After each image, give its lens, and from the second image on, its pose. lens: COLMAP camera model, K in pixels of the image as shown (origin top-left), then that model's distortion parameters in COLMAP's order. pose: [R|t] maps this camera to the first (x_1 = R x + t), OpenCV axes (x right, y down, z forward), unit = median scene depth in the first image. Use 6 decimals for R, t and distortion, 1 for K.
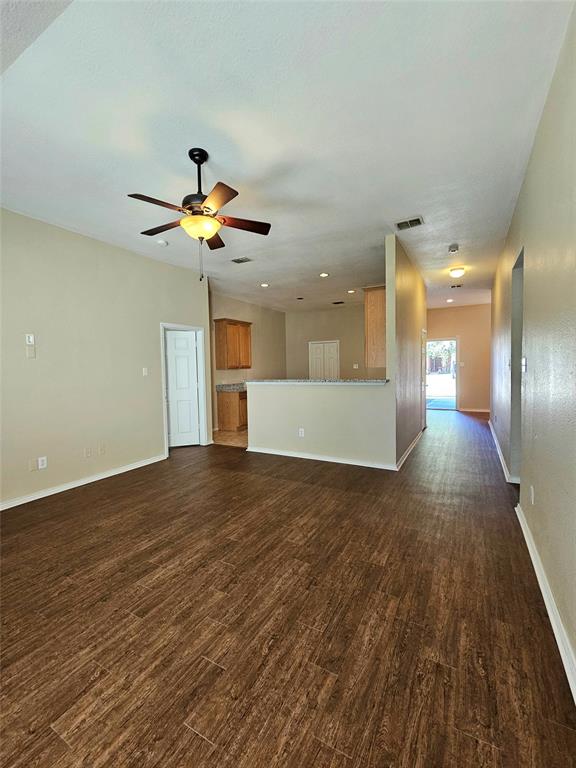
lens RADIAL K [[328.0, 0, 283.4], [0, 328.0, 382.3], [0, 0, 1]] dist [-0.007453, 0.000314]
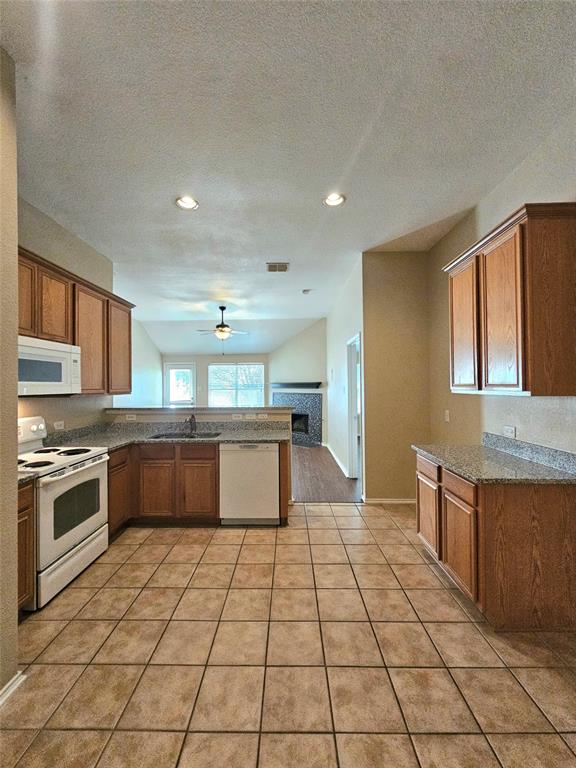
lens RADIAL K [[314.4, 0, 283.5], [0, 314.4, 382.2], [0, 0, 1]] dist [0.001844, -0.003193]
pose [[-0.879103, 0.023257, -0.476064, 0.437498], [0.004237, 0.999151, 0.040987, -0.162391], [0.476613, 0.034014, -0.878455, 2.871536]]
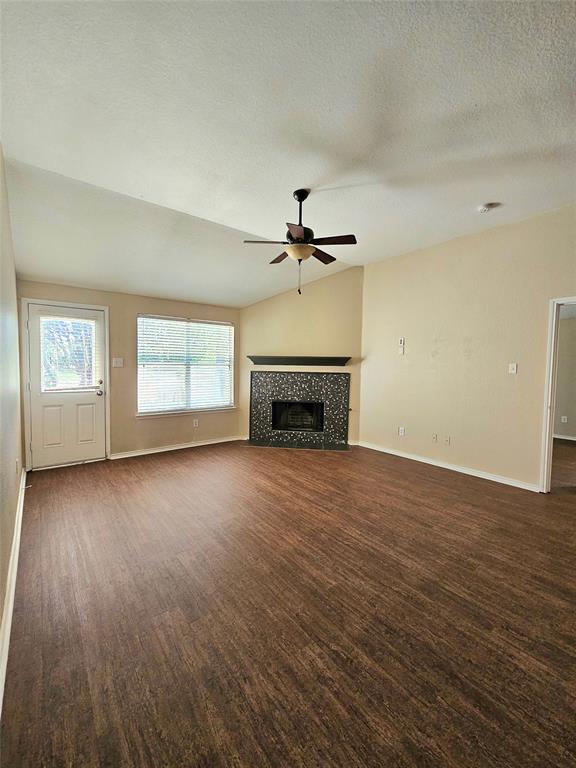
lens RADIAL K [[314.4, 0, 280.9], [0, 314.4, 380.0], [0, 0, 1]] dist [0.001844, -0.003193]
pose [[-0.388963, 0.060498, -0.919265, 0.772506], [-0.048709, 0.995095, 0.086099, -0.066976], [0.919965, 0.078265, -0.384109, 1.200703]]
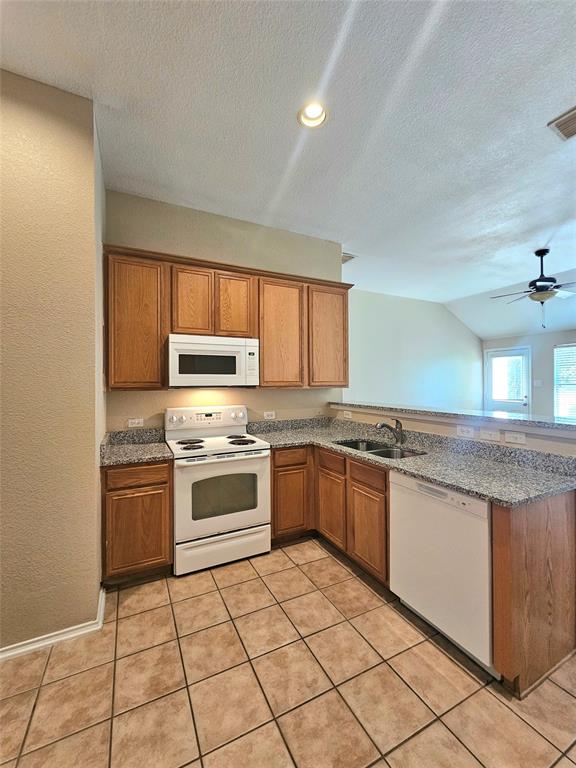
lens RADIAL K [[314.4, 0, 281.0], [0, 314.4, 381.1], [0, 0, 1]] dist [0.001844, -0.003193]
pose [[-0.823630, 0.028059, 0.566434, -0.046817], [0.049333, 0.998534, 0.022269, -0.125464], [-0.564979, 0.046285, -0.823806, 2.517183]]
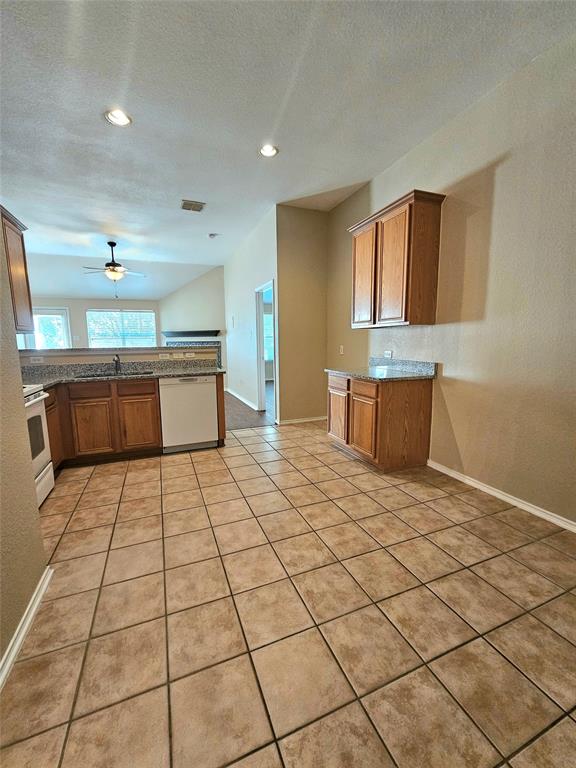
lens RADIAL K [[314.4, 0, 283.3], [0, 314.4, 384.1], [0, 0, 1]] dist [0.001844, -0.003193]
pose [[-0.625533, 0.137062, -0.768064, 0.699244], [-0.009631, 0.983017, 0.183264, -0.103802], [0.780138, 0.122035, -0.613589, 2.870932]]
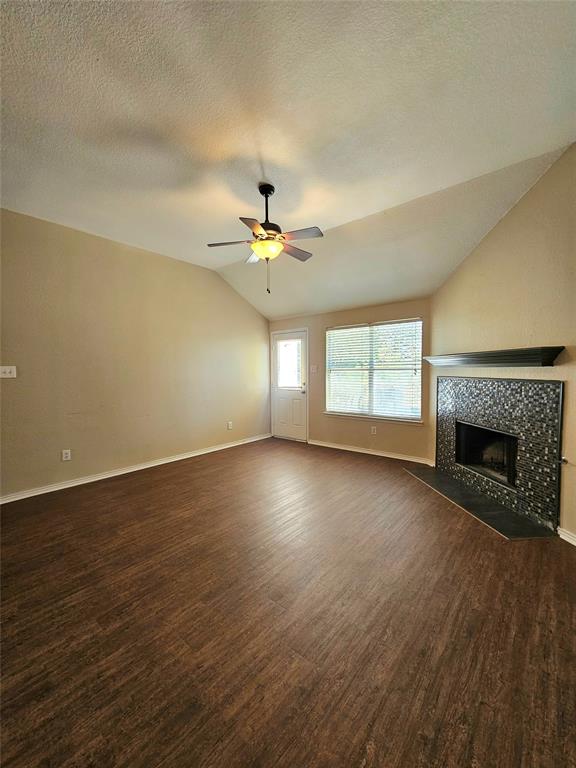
lens RADIAL K [[314.4, 0, 280.5], [0, 314.4, 378.9], [0, 0, 1]] dist [0.001844, -0.003193]
pose [[-0.980305, 0.024024, 0.196025, -0.427893], [0.037936, 0.996996, 0.067528, -0.060758], [-0.193814, 0.073634, -0.978271, 1.800836]]
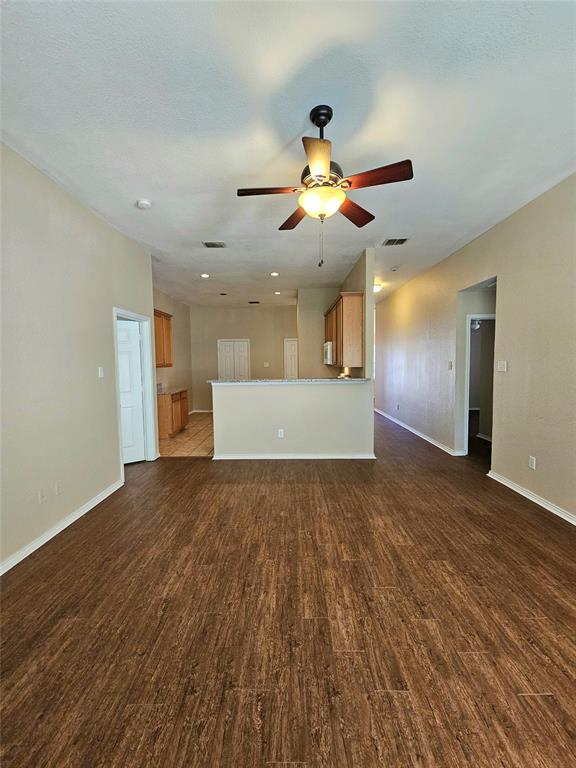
lens RADIAL K [[314.4, 0, 282.8], [0, 314.4, 377.4], [0, 0, 1]] dist [0.001844, -0.003193]
pose [[0.880278, -0.015113, 0.474217, -0.614067], [0.017649, 0.999844, -0.000896, -0.019394], [-0.474130, 0.009158, 0.880407, 0.276959]]
